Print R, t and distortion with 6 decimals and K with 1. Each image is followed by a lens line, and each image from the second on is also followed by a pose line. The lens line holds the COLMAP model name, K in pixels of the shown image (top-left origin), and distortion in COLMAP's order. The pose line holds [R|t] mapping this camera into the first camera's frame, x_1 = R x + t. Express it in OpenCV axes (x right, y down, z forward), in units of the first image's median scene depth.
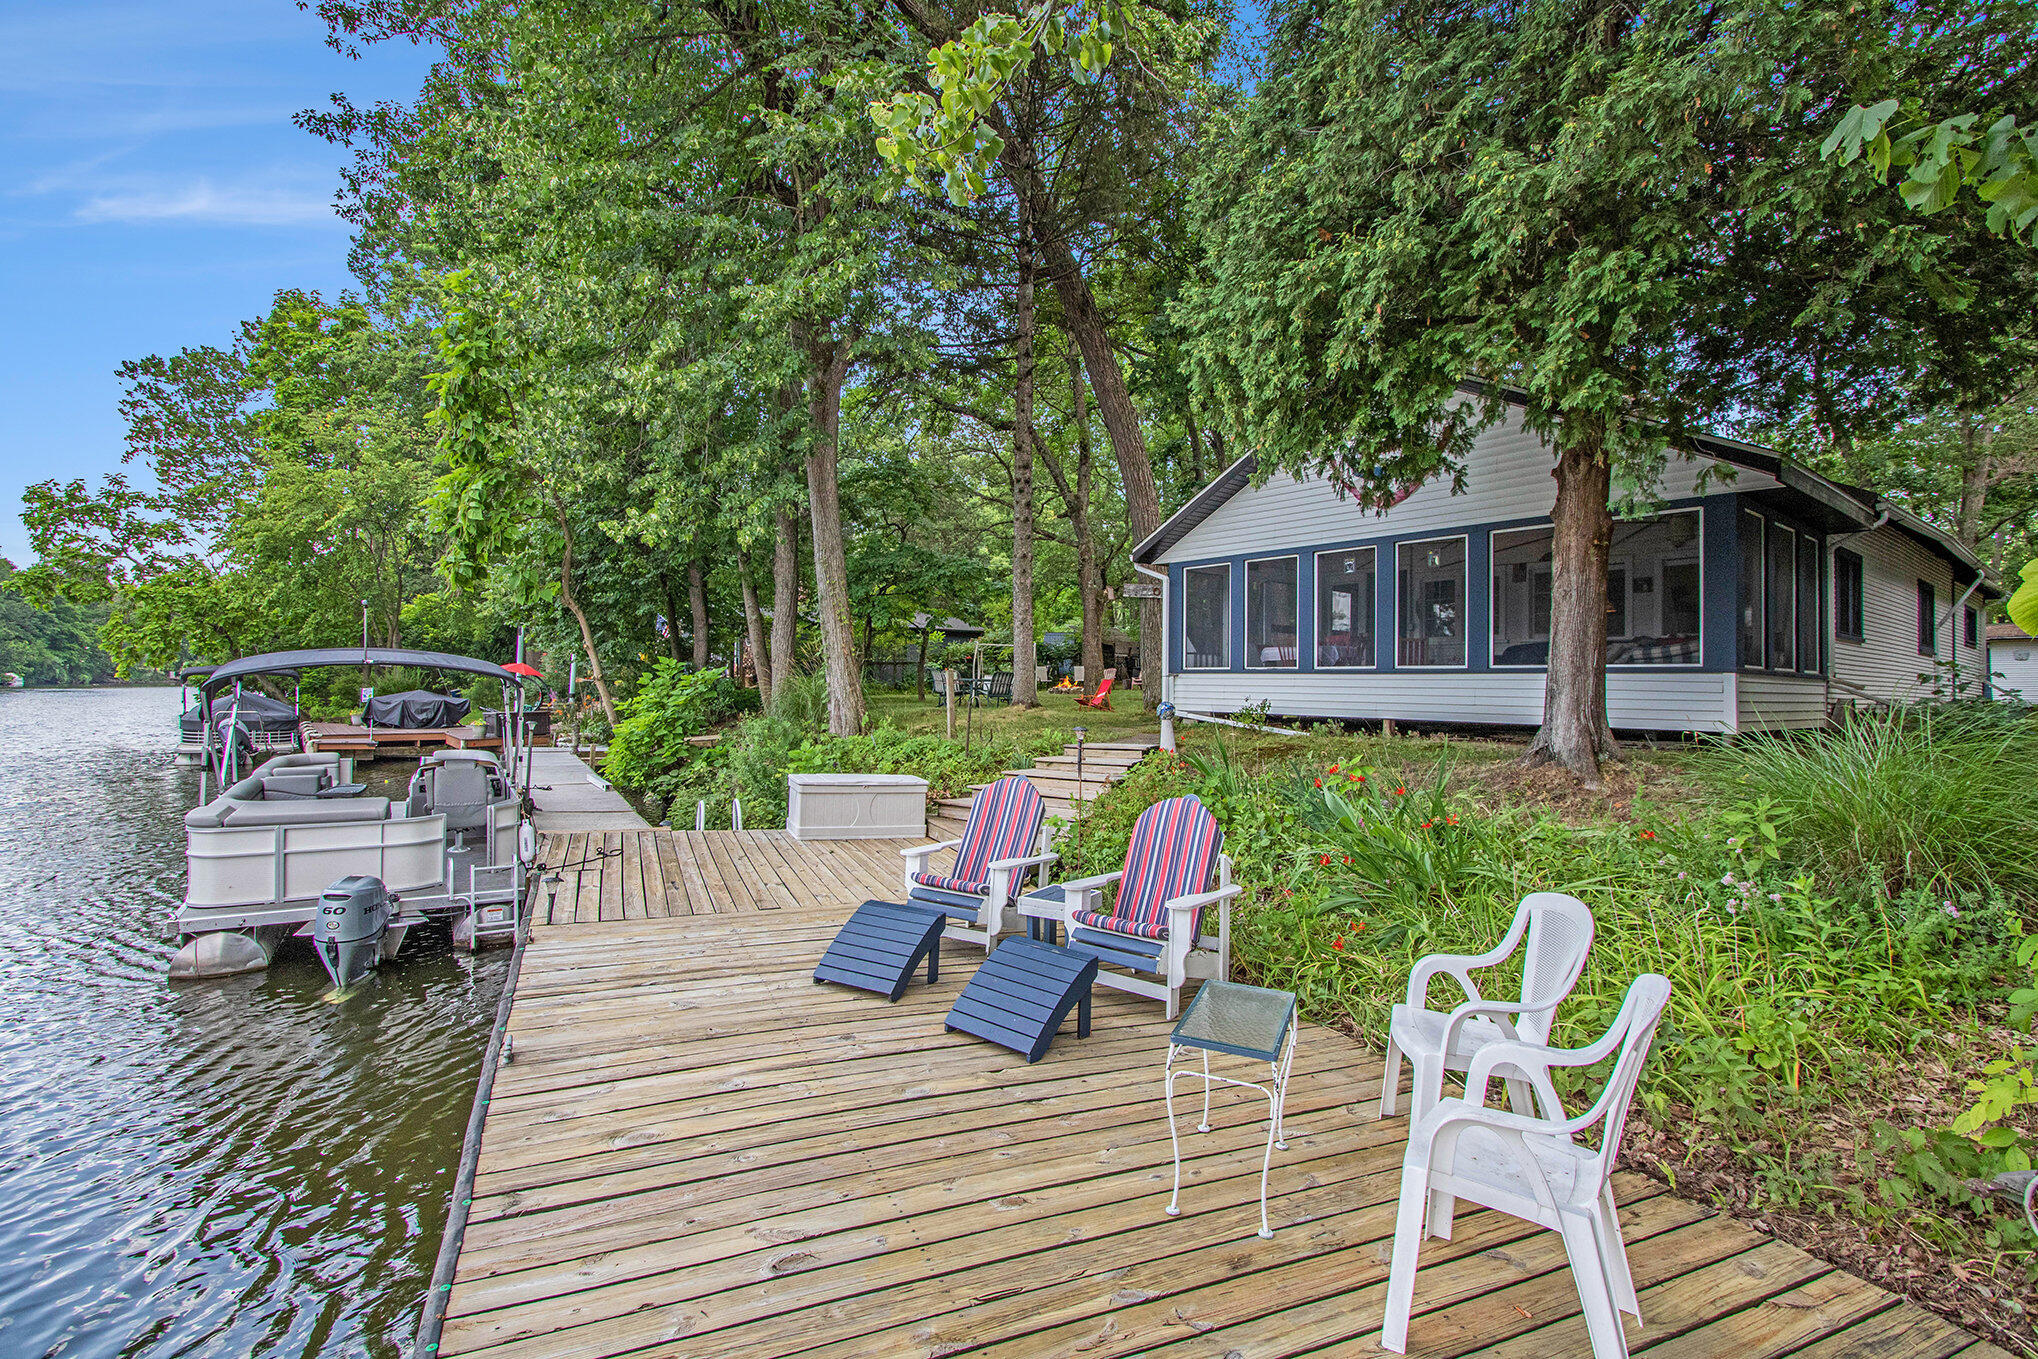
lens RADIAL K [[938.7, 0, 1005.7], [0, 938.7, 685.6], [0, 0, 1]] dist [-0.014006, 0.000822]
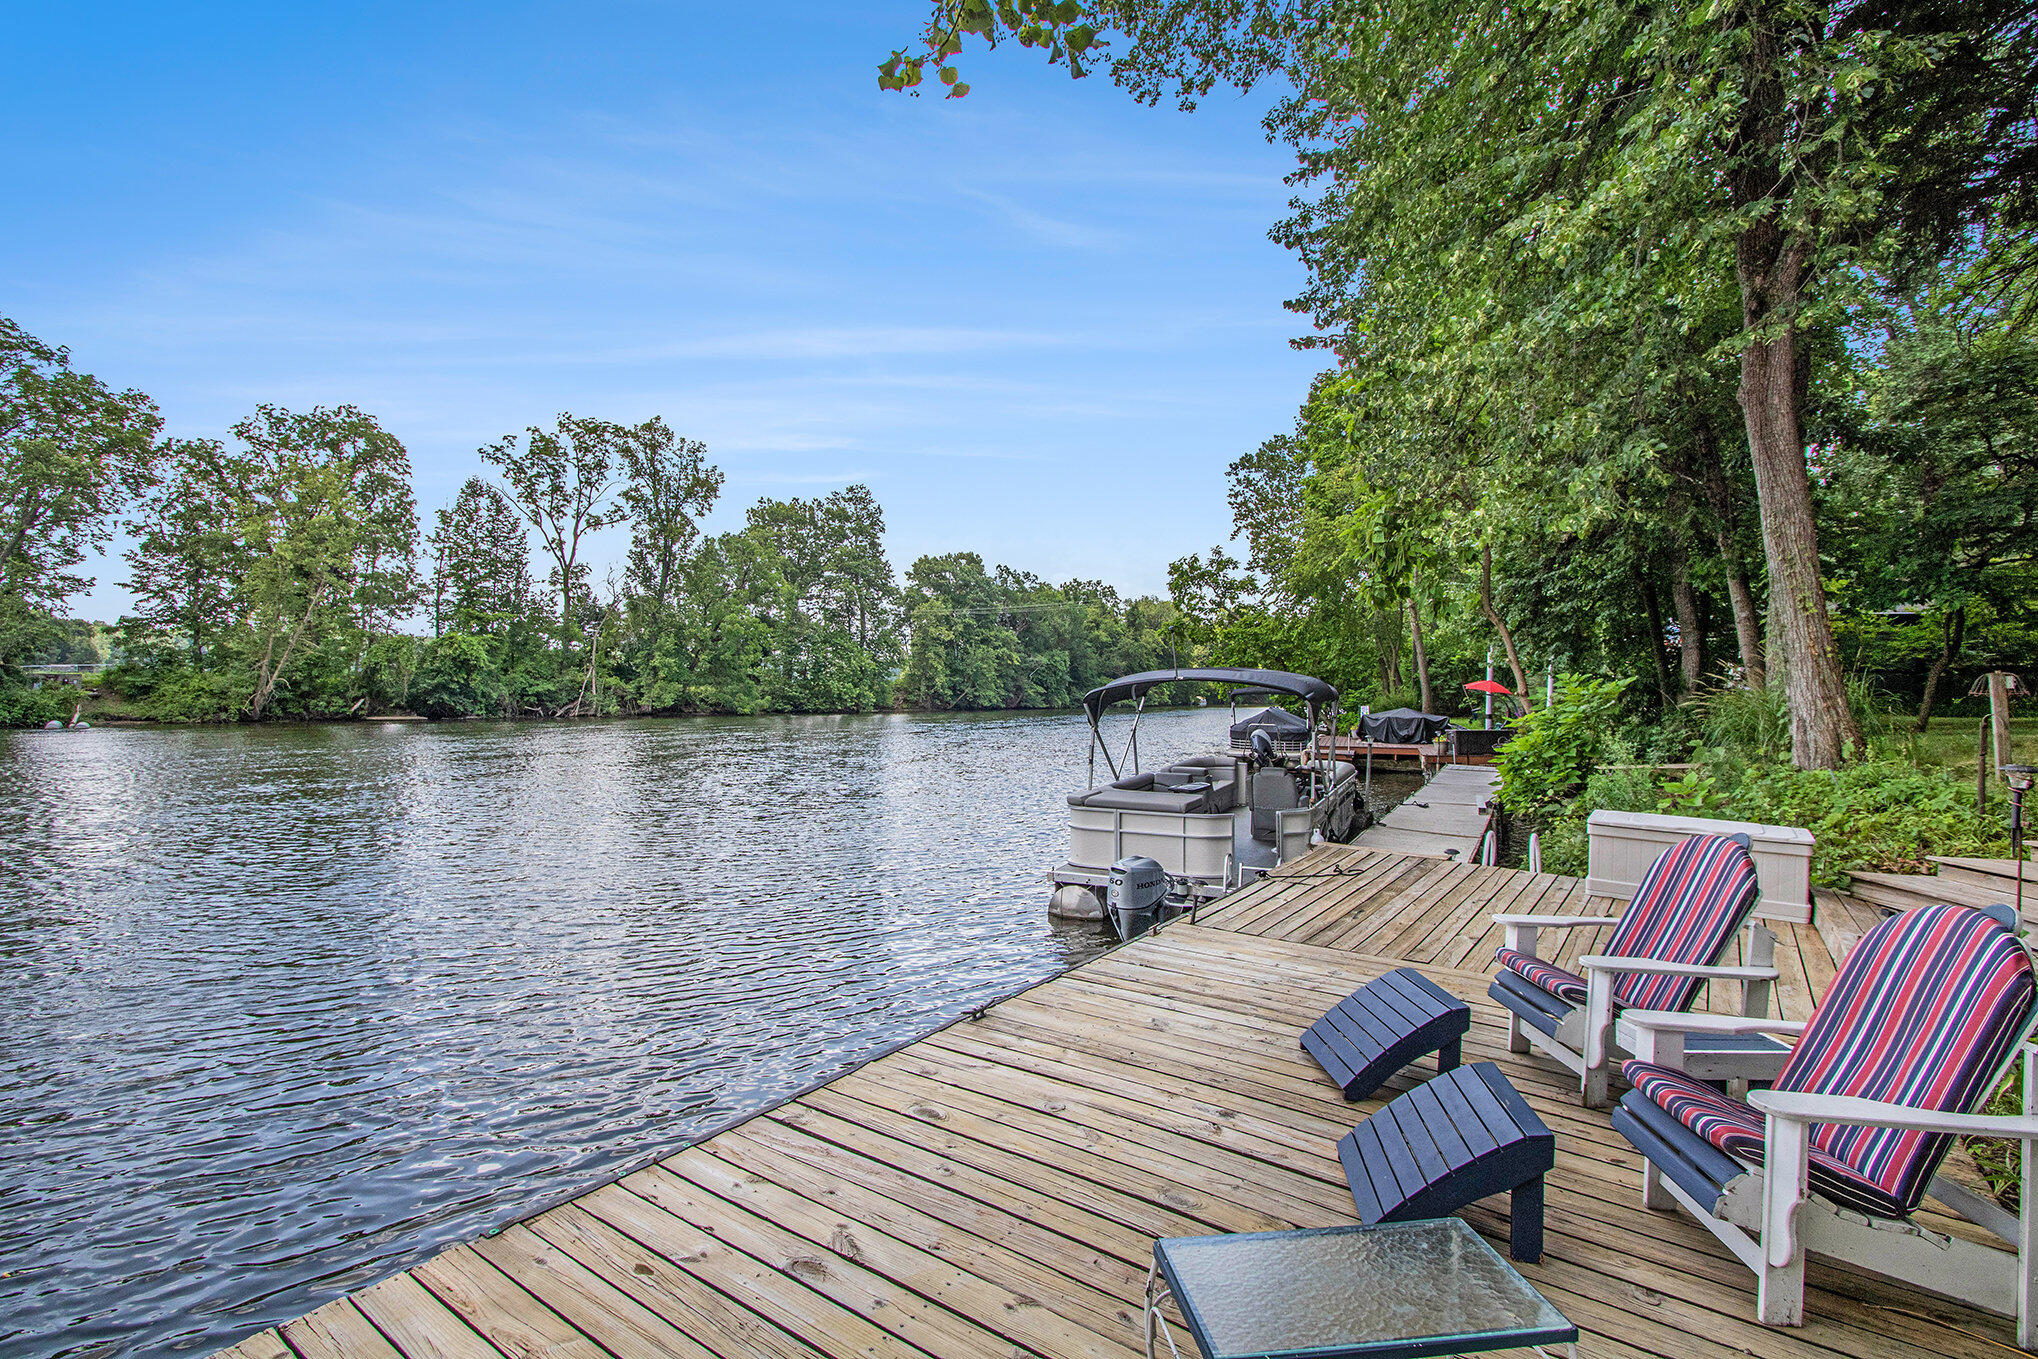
lens RADIAL K [[938.7, 0, 1005.7], [0, 938.7, 685.6], [0, 0, 1]] dist [-0.014006, 0.000822]
pose [[0.510214, -0.017316, -0.859873, 0.184543], [-0.001214, 0.999782, -0.020853, 0.007375], [0.860047, 0.011683, 0.510081, 0.171441]]
